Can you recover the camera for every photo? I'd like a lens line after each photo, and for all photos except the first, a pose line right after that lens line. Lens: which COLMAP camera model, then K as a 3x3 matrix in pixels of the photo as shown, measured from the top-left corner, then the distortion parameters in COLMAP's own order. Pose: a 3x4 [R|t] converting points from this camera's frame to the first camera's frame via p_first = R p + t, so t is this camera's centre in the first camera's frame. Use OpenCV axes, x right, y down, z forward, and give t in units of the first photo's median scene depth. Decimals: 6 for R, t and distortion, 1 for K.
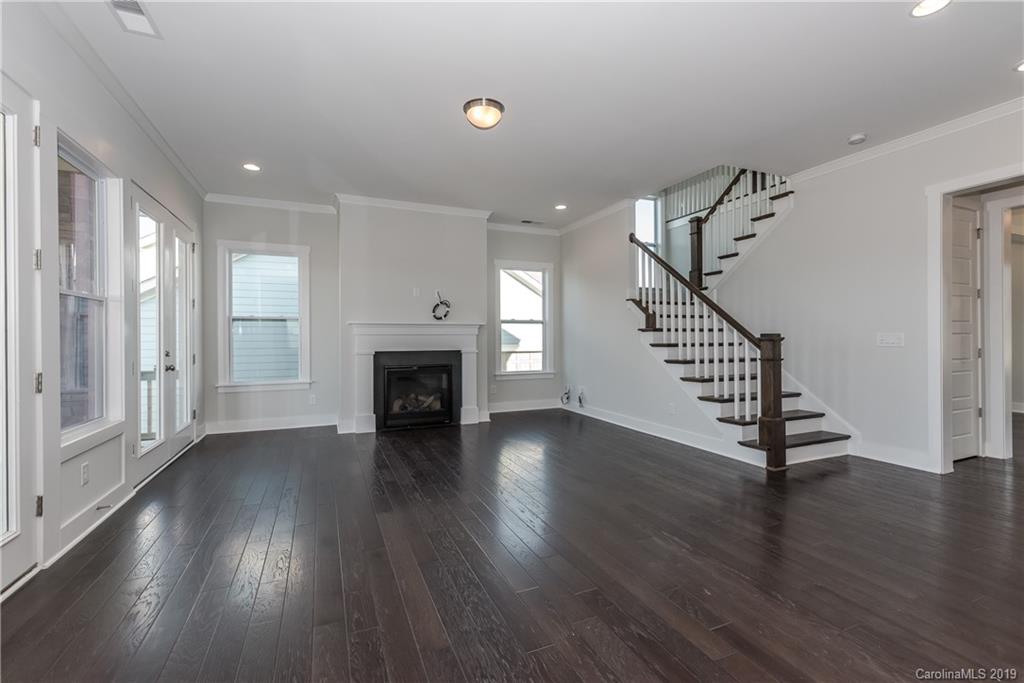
lens RADIAL K [[441.5, 0, 504.0], [0, 441.5, 340.0], [0, 0, 1]] dist [-0.002678, -0.000729]
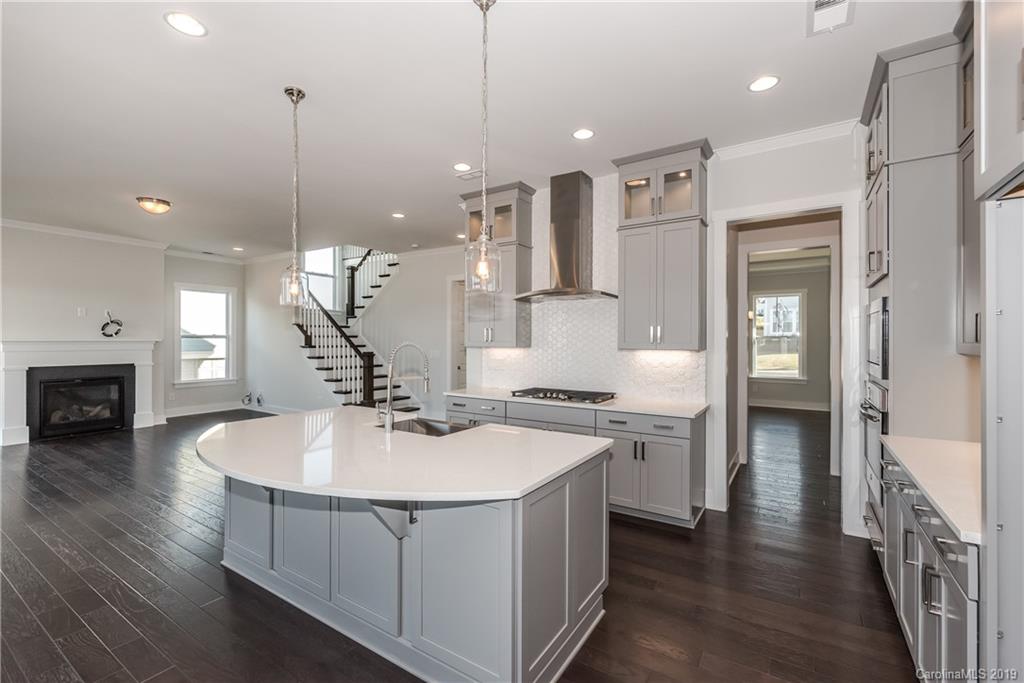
lens RADIAL K [[441.5, 0, 512.2], [0, 441.5, 338.7], [0, 0, 1]] dist [-0.002678, -0.000729]
pose [[0.822616, 0.007613, 0.568546, 0.061817], [-0.004334, 0.999965, -0.007120, -0.039354], [-0.568581, 0.003393, 0.822620, -0.522823]]
